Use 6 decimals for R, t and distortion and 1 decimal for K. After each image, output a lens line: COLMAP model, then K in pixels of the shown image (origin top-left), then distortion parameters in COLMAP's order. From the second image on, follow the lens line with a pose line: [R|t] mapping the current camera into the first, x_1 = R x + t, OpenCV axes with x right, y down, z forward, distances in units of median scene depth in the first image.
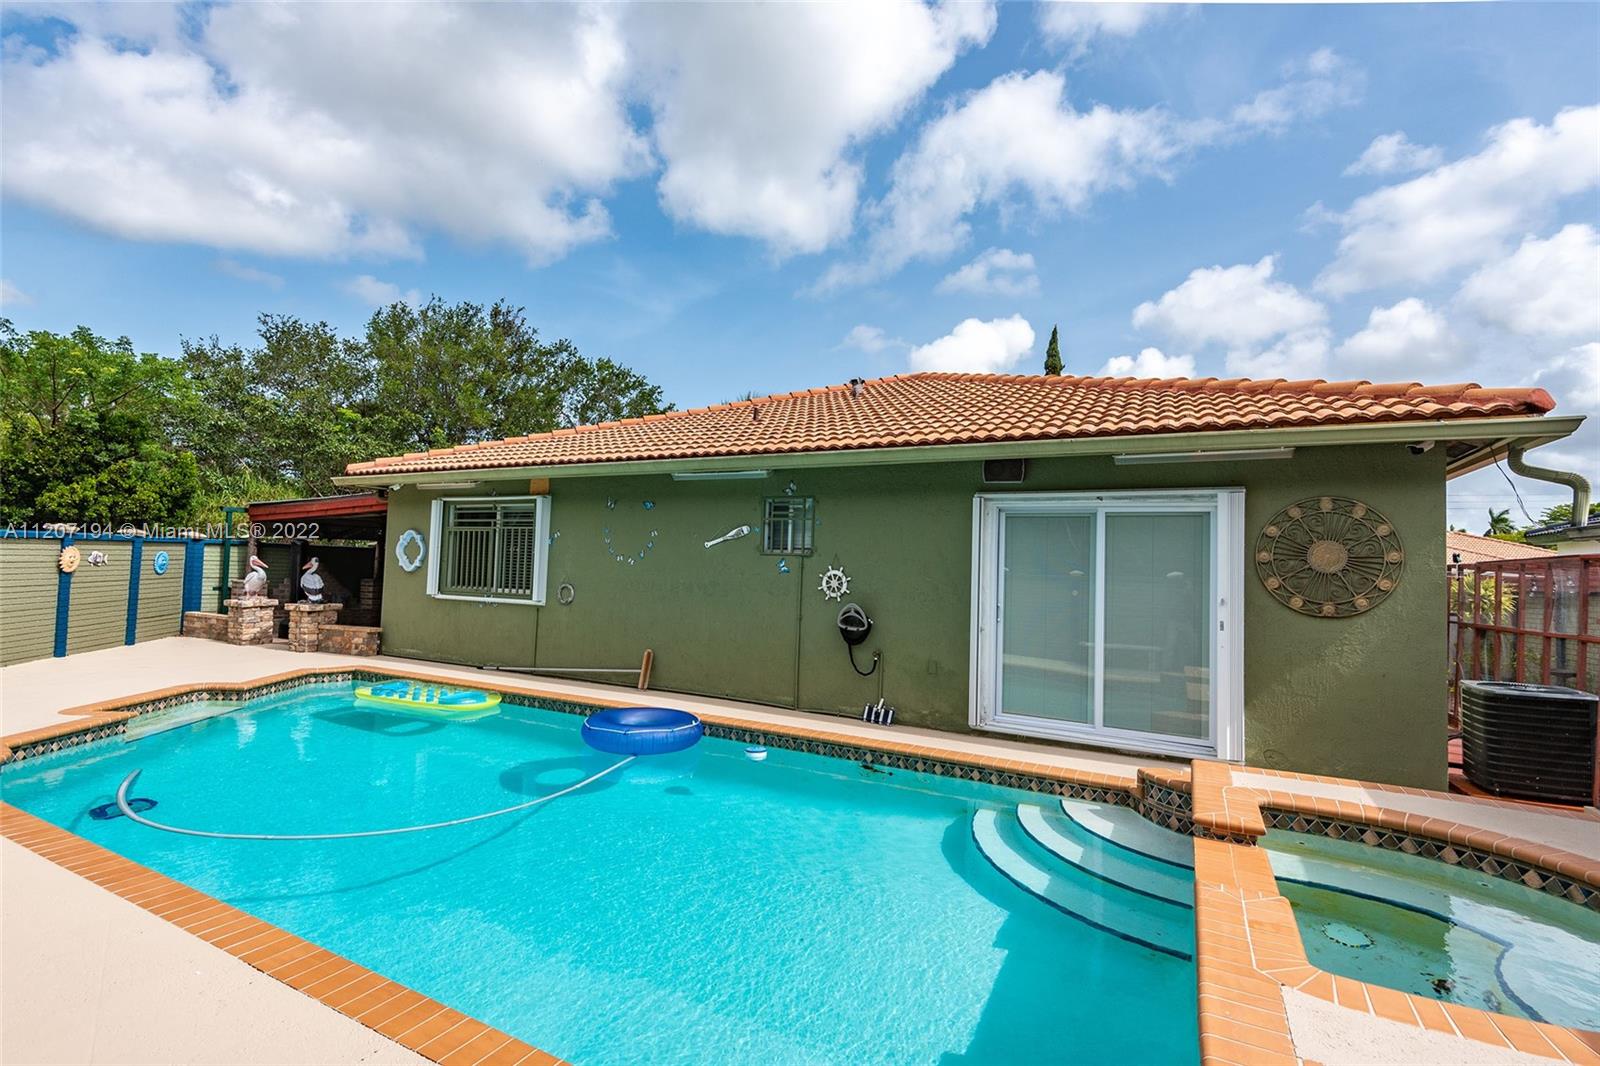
lens RADIAL K [[736.2, 0, 805.7], [0, 736.2, 537.7], [0, 0, 1]] dist [-0.003592, -0.001146]
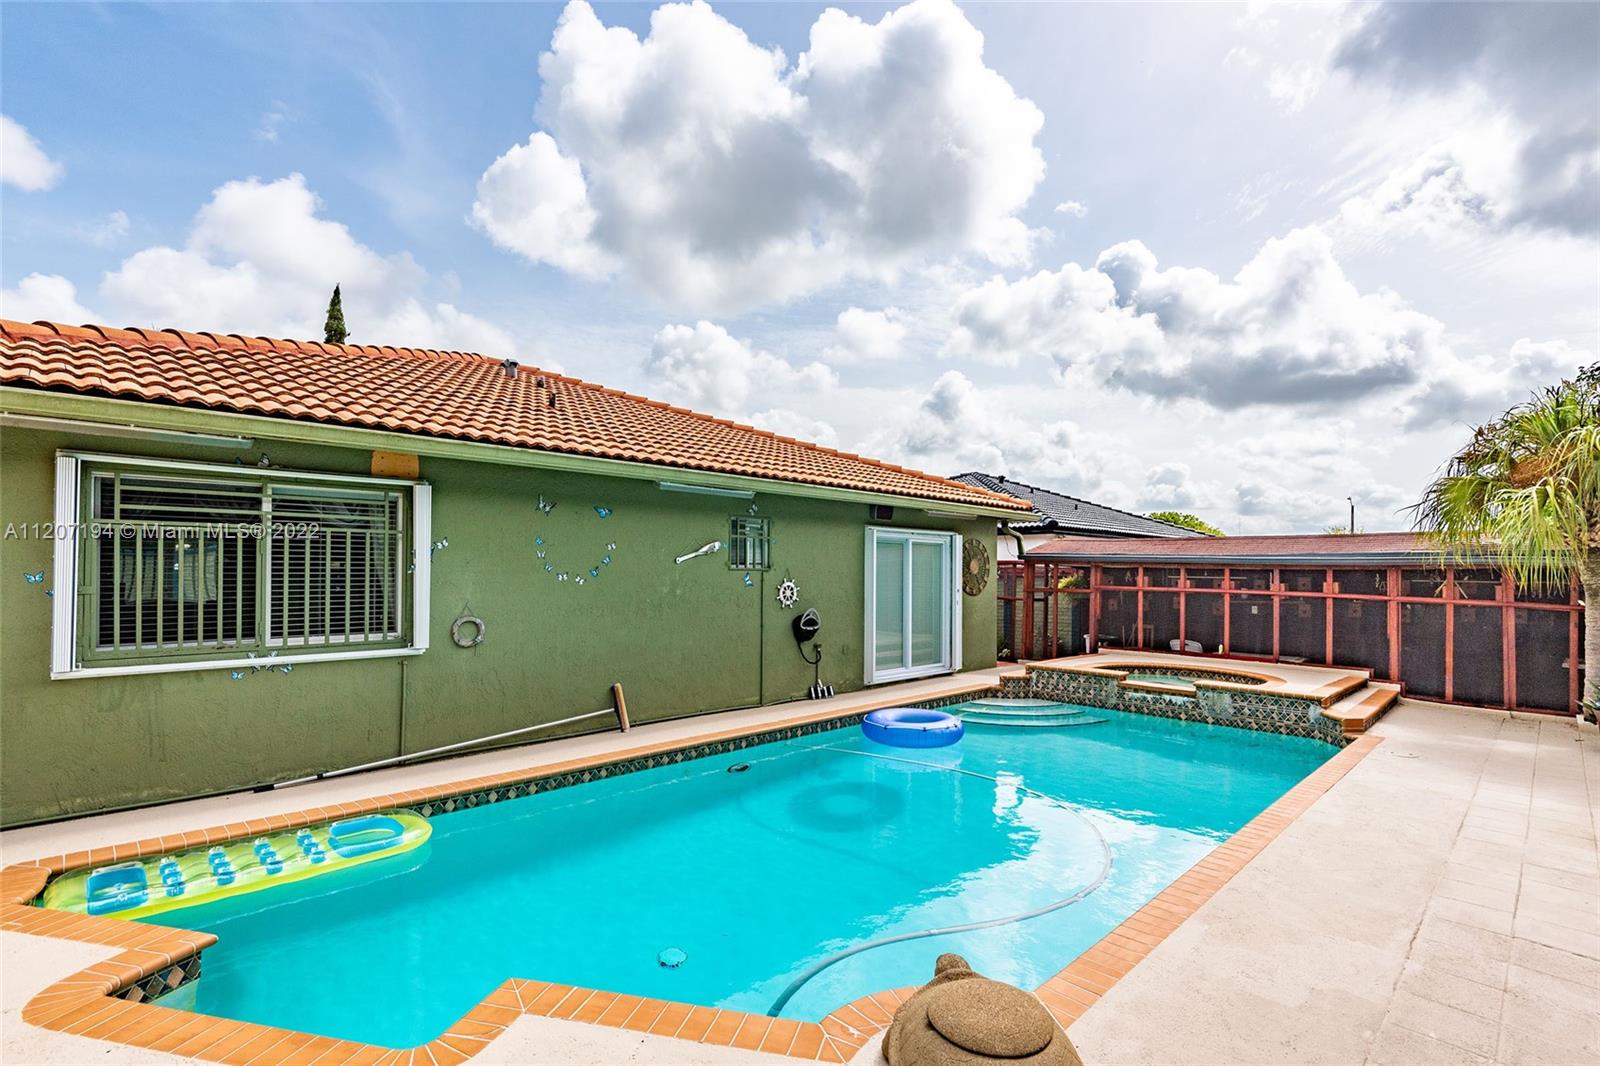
lens RADIAL K [[736.2, 0, 825.4], [0, 736.2, 571.7], [0, 0, 1]] dist [-0.003592, -0.001146]
pose [[0.282733, -0.023321, 0.958915, -0.994802], [-0.027484, 0.999097, 0.032401, -0.011382], [-0.958805, -0.035515, 0.281837, 0.556315]]
